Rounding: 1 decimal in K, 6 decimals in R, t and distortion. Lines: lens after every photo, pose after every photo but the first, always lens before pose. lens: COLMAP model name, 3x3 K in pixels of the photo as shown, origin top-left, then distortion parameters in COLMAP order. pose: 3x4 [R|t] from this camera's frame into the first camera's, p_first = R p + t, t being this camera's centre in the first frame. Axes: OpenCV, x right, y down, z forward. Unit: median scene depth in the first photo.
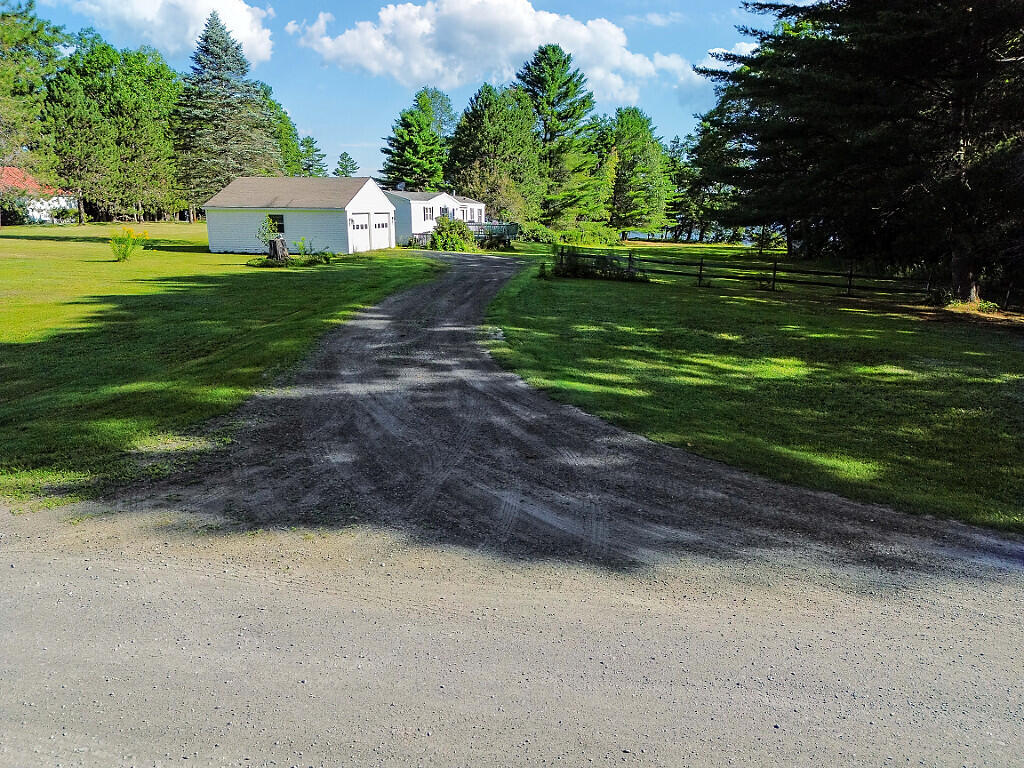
lens RADIAL K [[715.1, 0, 511.7], [0, 715.1, 378.6], [0, 0, 1]] dist [0.073148, -0.069649]
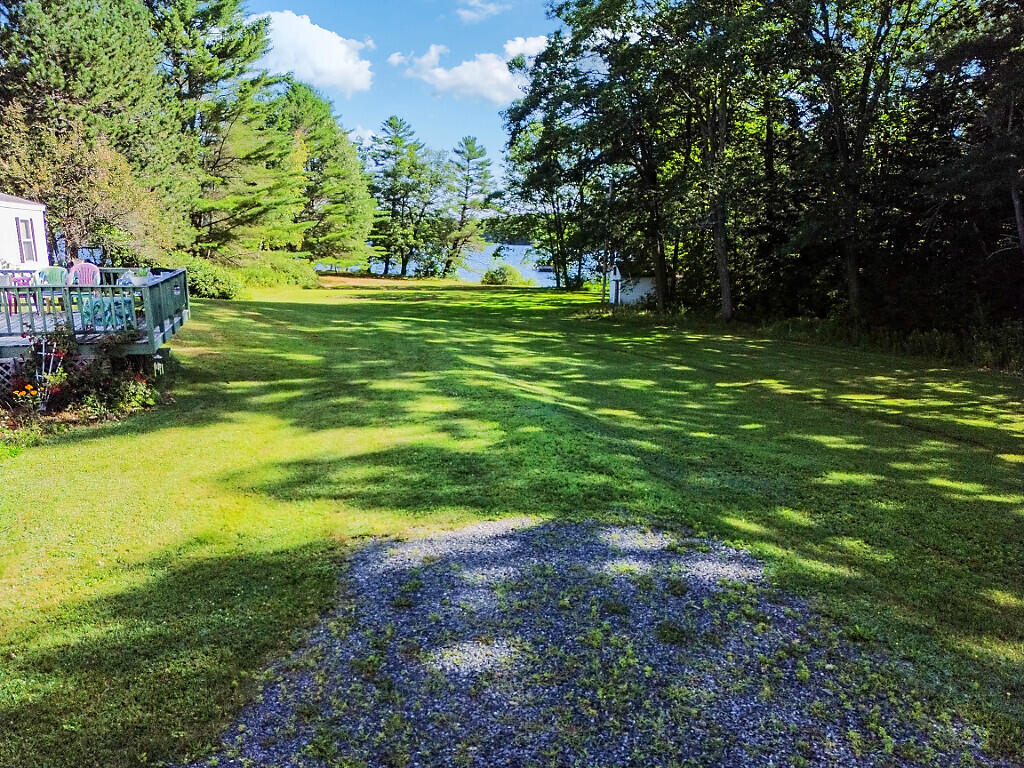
lens RADIAL K [[683.2, 0, 512.0], [0, 683.2, 384.0], [0, 0, 1]] dist [0.006961, -0.000143]
pose [[0.863573, -0.092900, 0.495592, -0.017412], [0.099855, 0.994923, 0.012502, -0.157810], [-0.494238, 0.038691, 0.868465, 0.682645]]
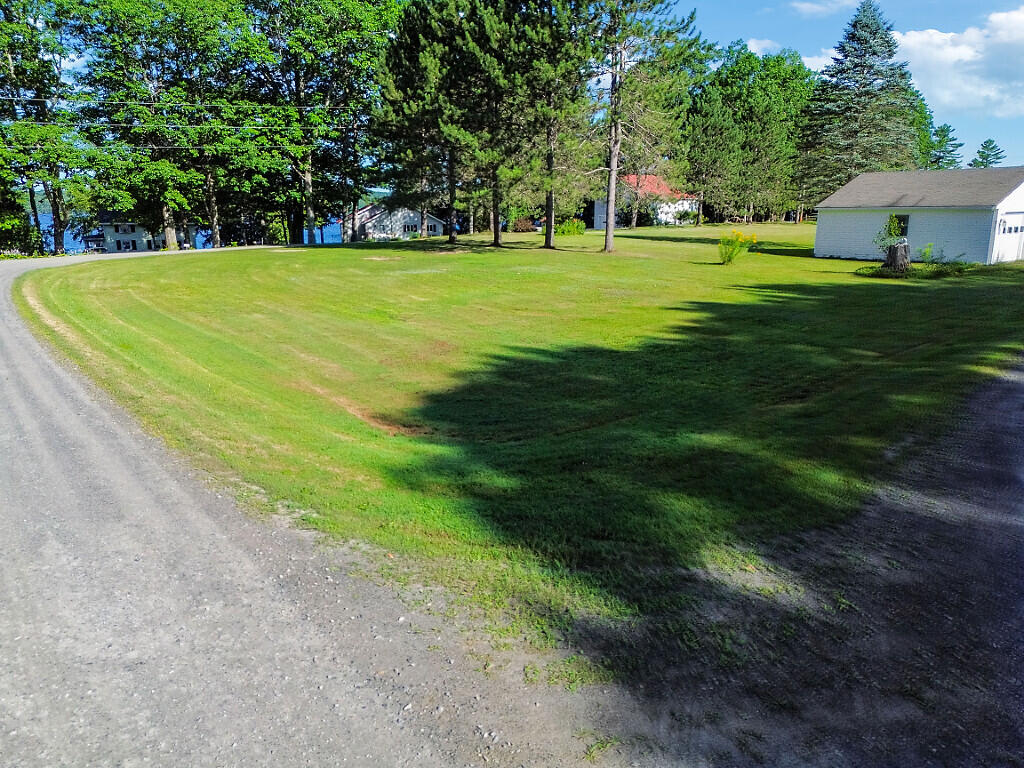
lens RADIAL K [[715.1, 0, 511.7], [0, 715.1, 378.6], [0, 0, 1]] dist [0.073148, -0.069649]
pose [[0.716321, 0.155313, -0.680266, -0.023988], [-0.154962, 0.985977, 0.061936, -0.010815], [0.680346, 0.061050, 0.730344, 0.041668]]
